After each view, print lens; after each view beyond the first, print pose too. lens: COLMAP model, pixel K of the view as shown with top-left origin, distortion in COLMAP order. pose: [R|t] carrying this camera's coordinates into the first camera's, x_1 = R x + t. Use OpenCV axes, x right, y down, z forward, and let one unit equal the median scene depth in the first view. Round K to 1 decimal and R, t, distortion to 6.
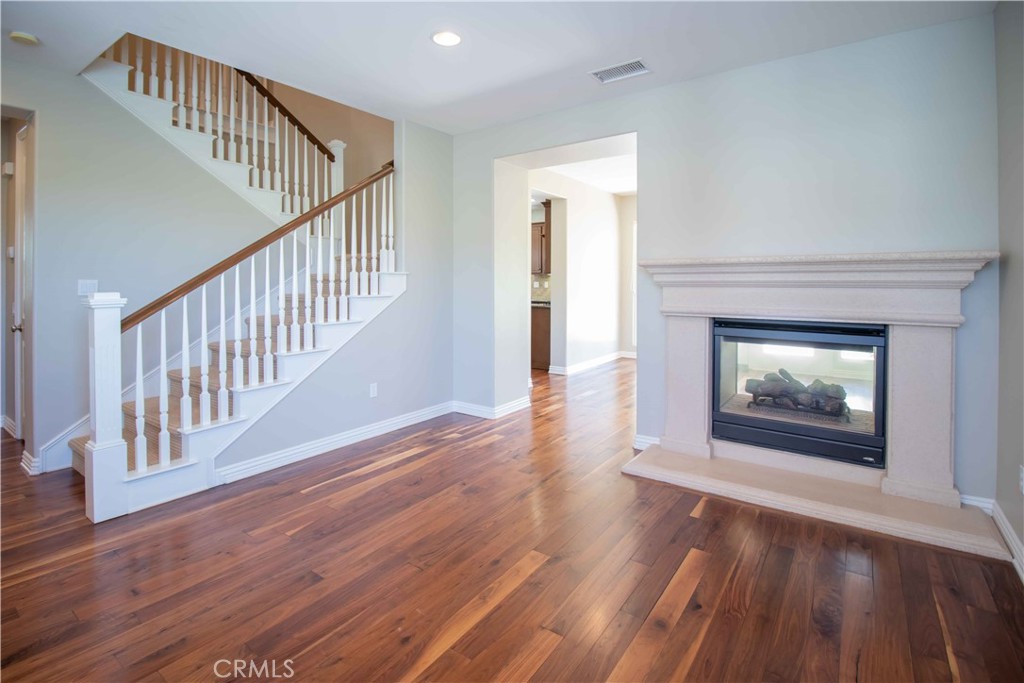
lens RADIAL K [[488.8, 0, 493.6], [0, 488.8, 283.2], [0, 0, 1]] dist [-0.005409, 0.000730]
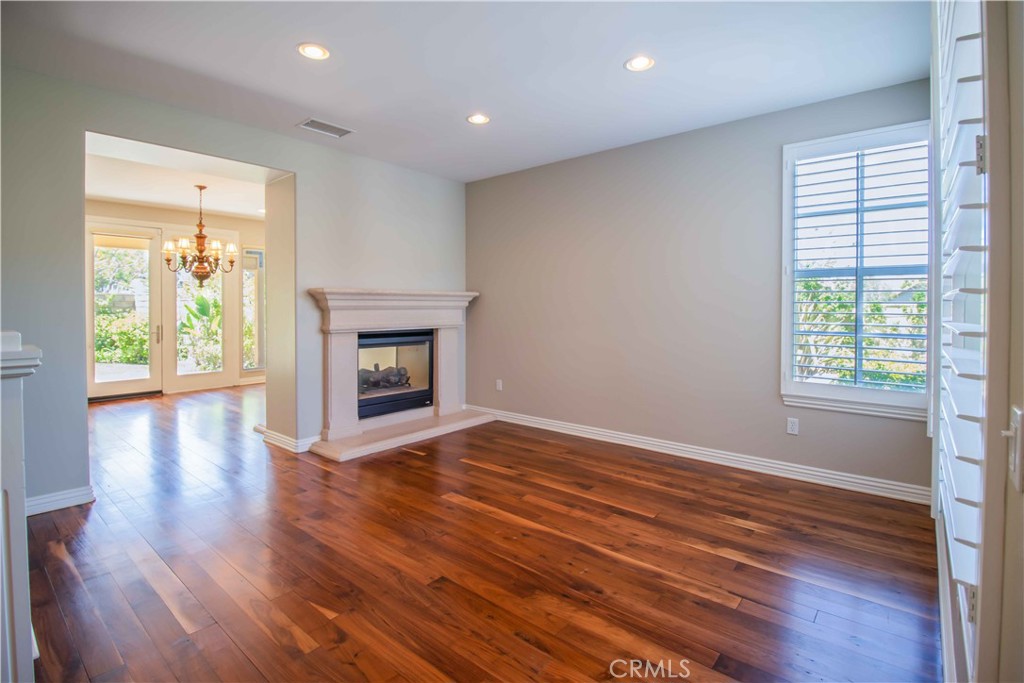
lens RADIAL K [[488.8, 0, 494.2], [0, 488.8, 312.8], [0, 0, 1]] dist [-0.005409, 0.000730]
pose [[0.087101, -0.011743, 0.996130, -1.068900], [0.003705, 0.999927, 0.011464, 0.001647], [-0.996193, 0.002693, 0.087138, 0.591475]]
